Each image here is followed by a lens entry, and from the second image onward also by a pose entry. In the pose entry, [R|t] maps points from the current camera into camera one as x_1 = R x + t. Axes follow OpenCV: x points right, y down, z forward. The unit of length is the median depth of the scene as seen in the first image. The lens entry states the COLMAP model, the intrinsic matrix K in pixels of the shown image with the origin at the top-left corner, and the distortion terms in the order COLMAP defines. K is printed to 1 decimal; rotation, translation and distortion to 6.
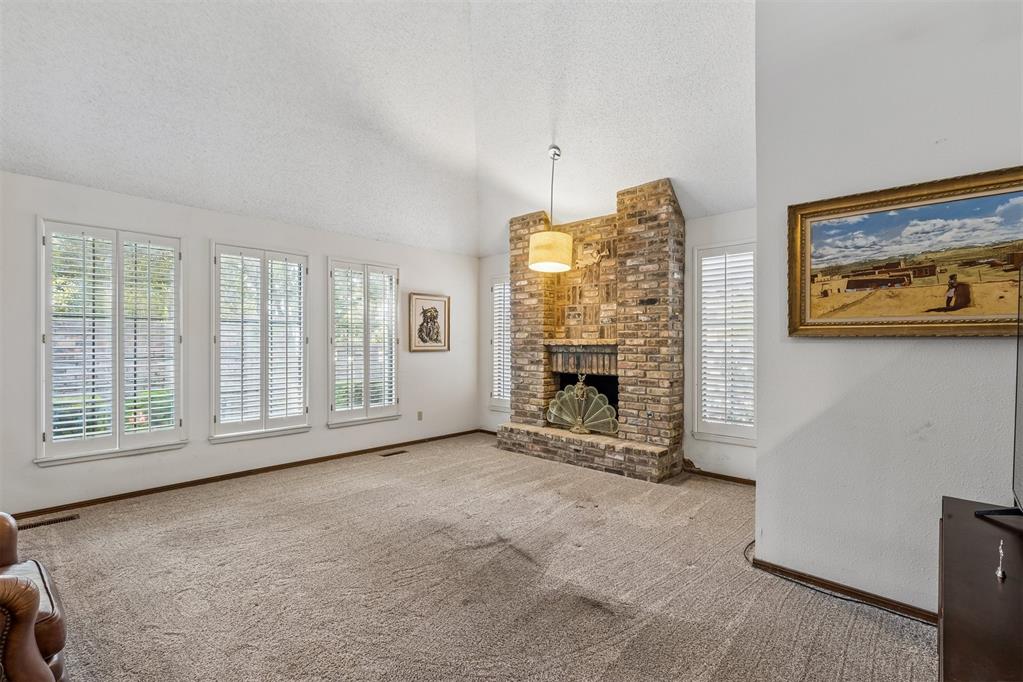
lens RADIAL K [[462.2, 0, 504.6], [0, 462.2, 342.3], [0, 0, 1]] dist [0.002040, -0.000240]
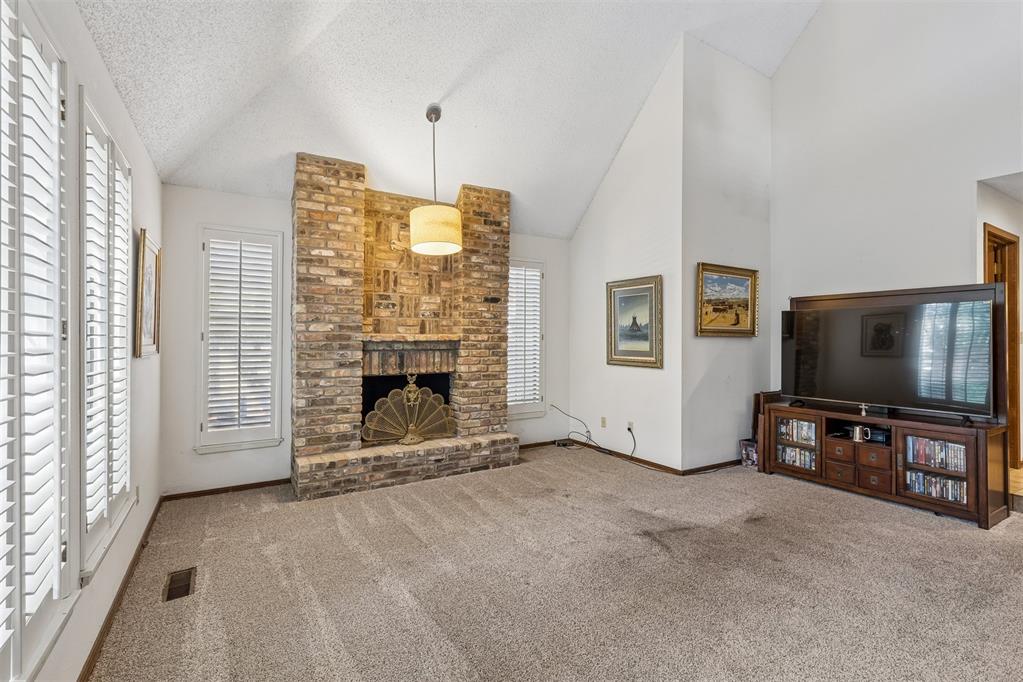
lens RADIAL K [[462.2, 0, 504.6], [0, 462.2, 342.3], [0, 0, 1]] dist [0.002040, -0.000240]
pose [[0.260618, -0.007143, 0.965415, -0.640915], [-0.004064, 0.999956, 0.008495, 0.000179], [-0.965433, -0.006138, 0.260578, 0.627079]]
